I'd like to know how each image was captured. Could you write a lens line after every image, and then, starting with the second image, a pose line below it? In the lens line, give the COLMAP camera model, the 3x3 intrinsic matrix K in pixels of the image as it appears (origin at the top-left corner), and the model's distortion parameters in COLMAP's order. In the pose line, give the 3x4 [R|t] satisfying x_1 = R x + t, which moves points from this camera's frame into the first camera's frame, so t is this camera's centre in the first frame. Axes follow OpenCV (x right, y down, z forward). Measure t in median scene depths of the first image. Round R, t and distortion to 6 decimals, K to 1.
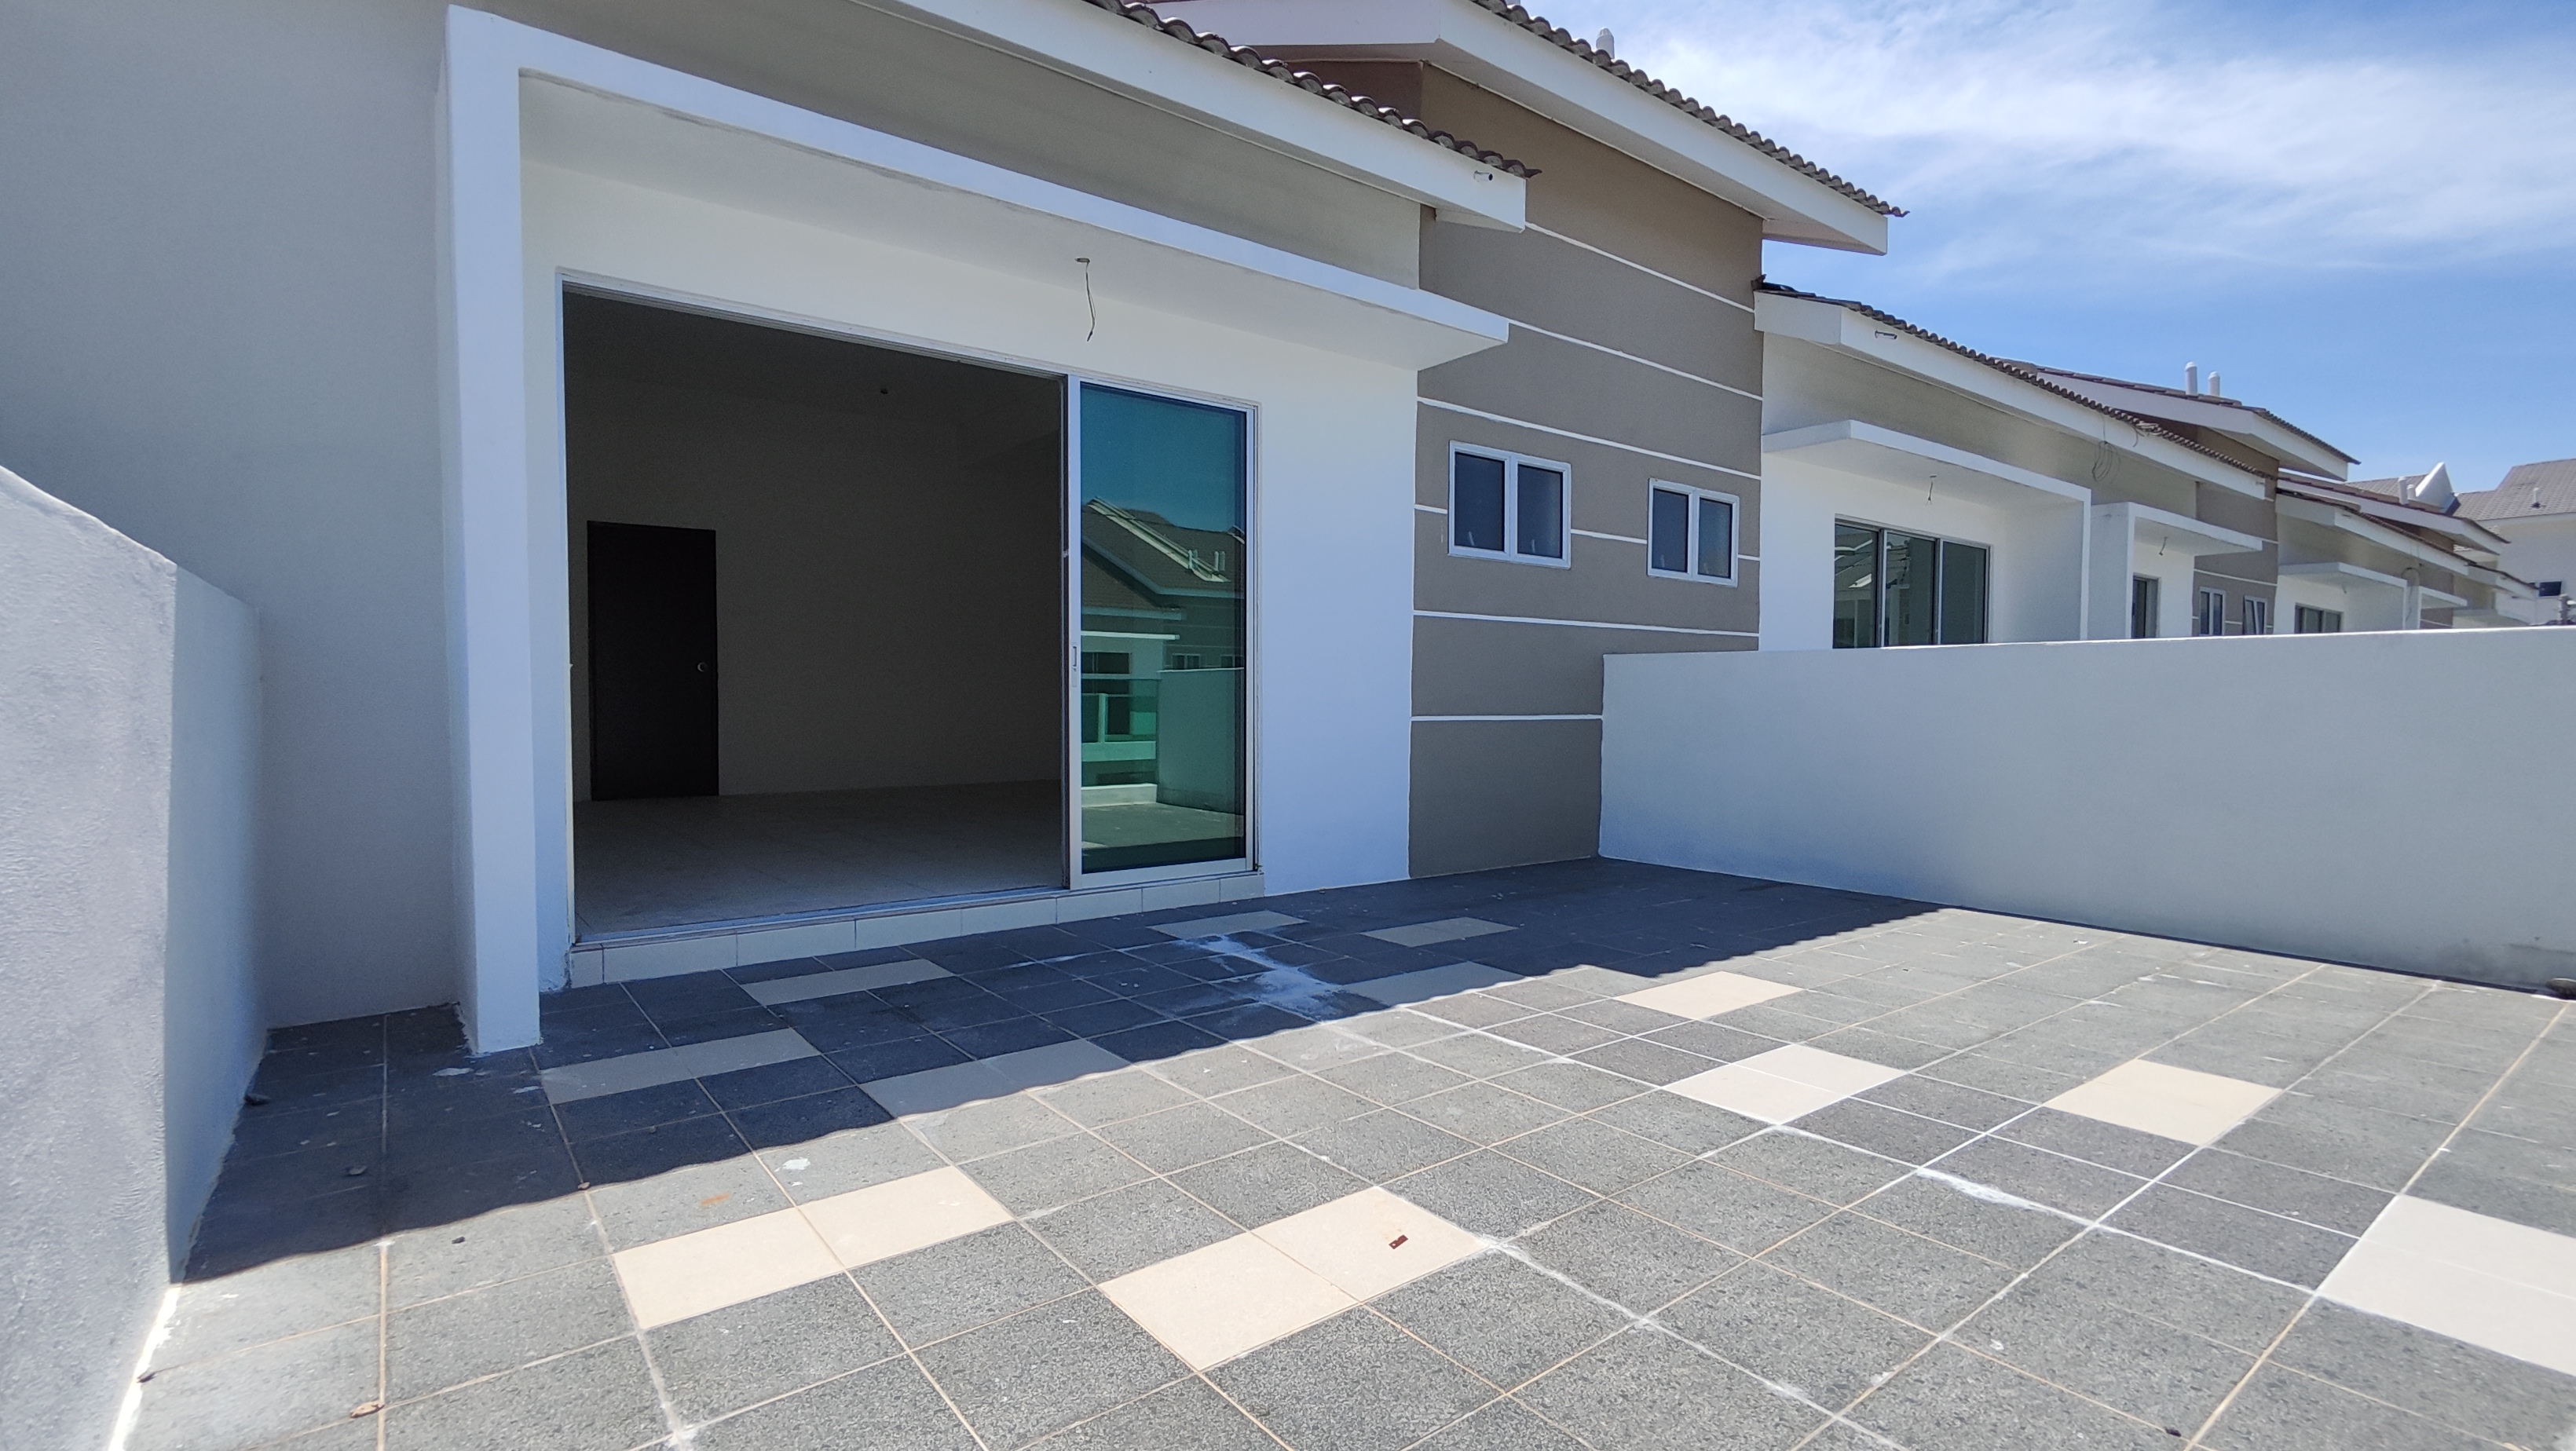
lens RADIAL K [[1171.4, 0, 1287.0], [0, 1171.4, 726.6], [0, 0, 1]] dist [-0.001050, 0.002123]
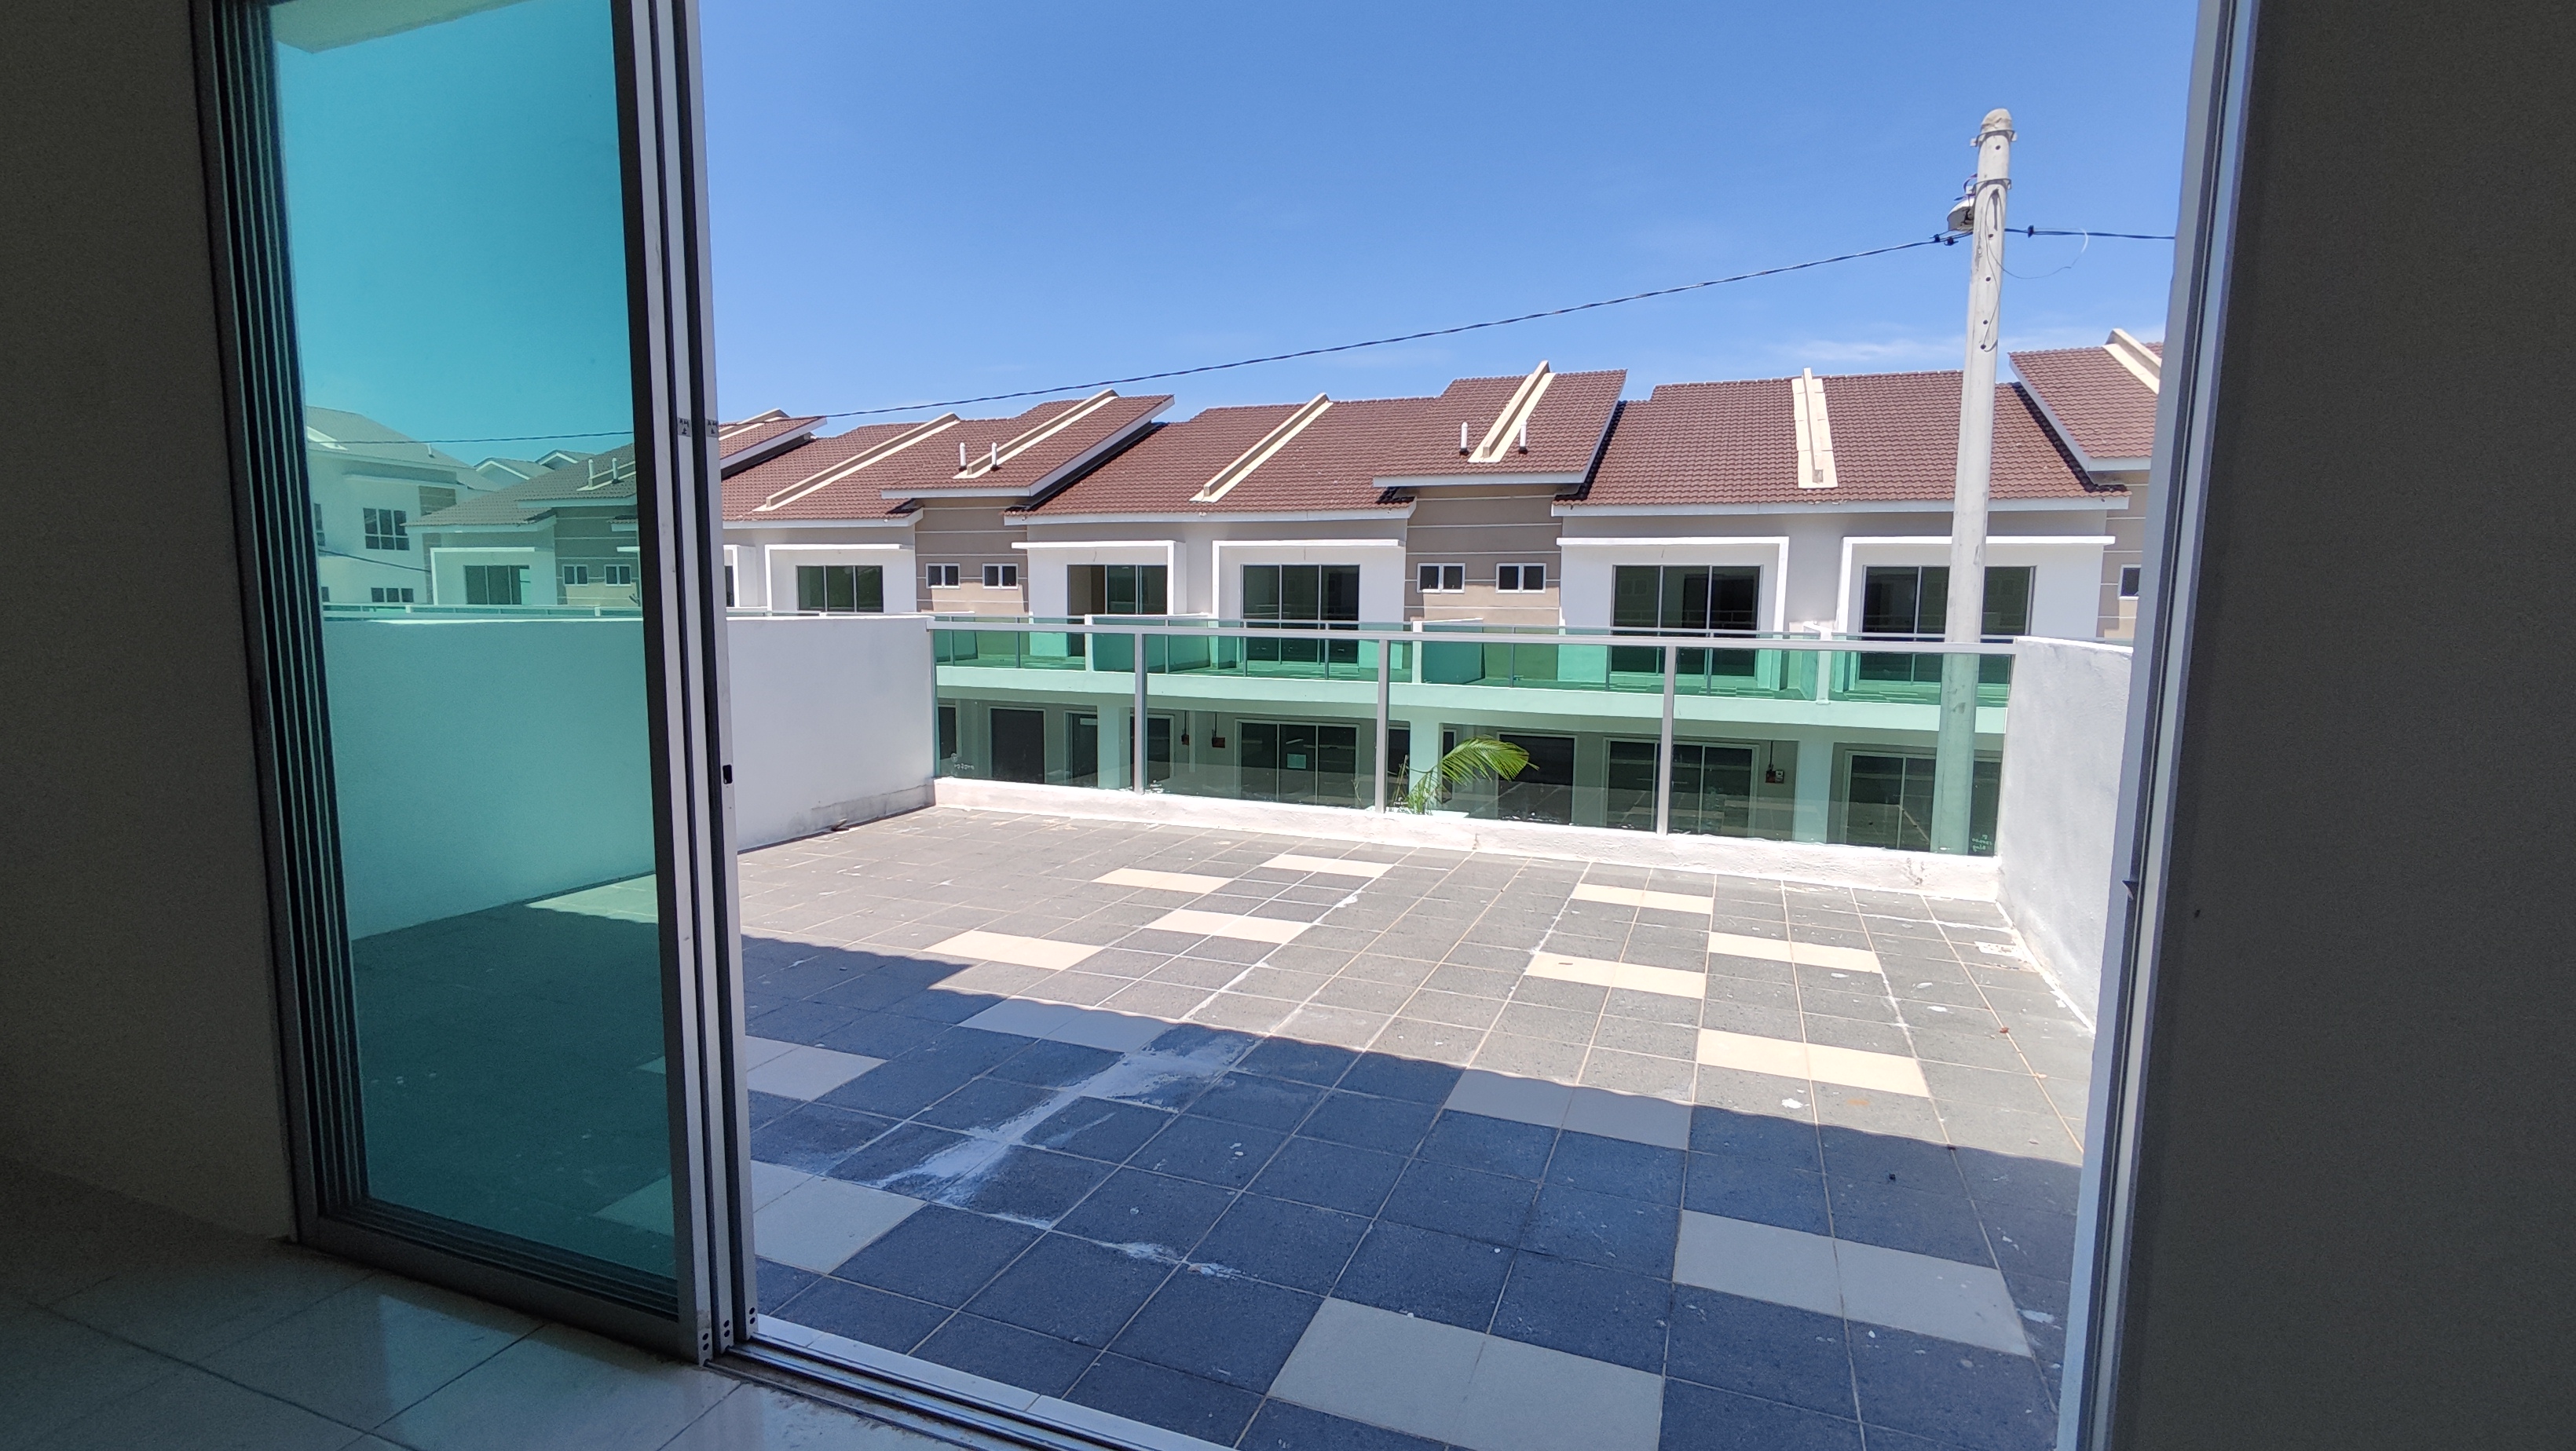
lens RADIAL K [[1171.4, 0, 1292.0], [0, 1171.4, 730.7], [0, 0, 1]] dist [-0.001050, 0.002123]
pose [[-0.523740, -0.102541, 0.845685, -1.046311], [0.007428, 0.992142, 0.124899, -0.186035], [-0.851846, 0.071697, -0.518862, 1.866639]]
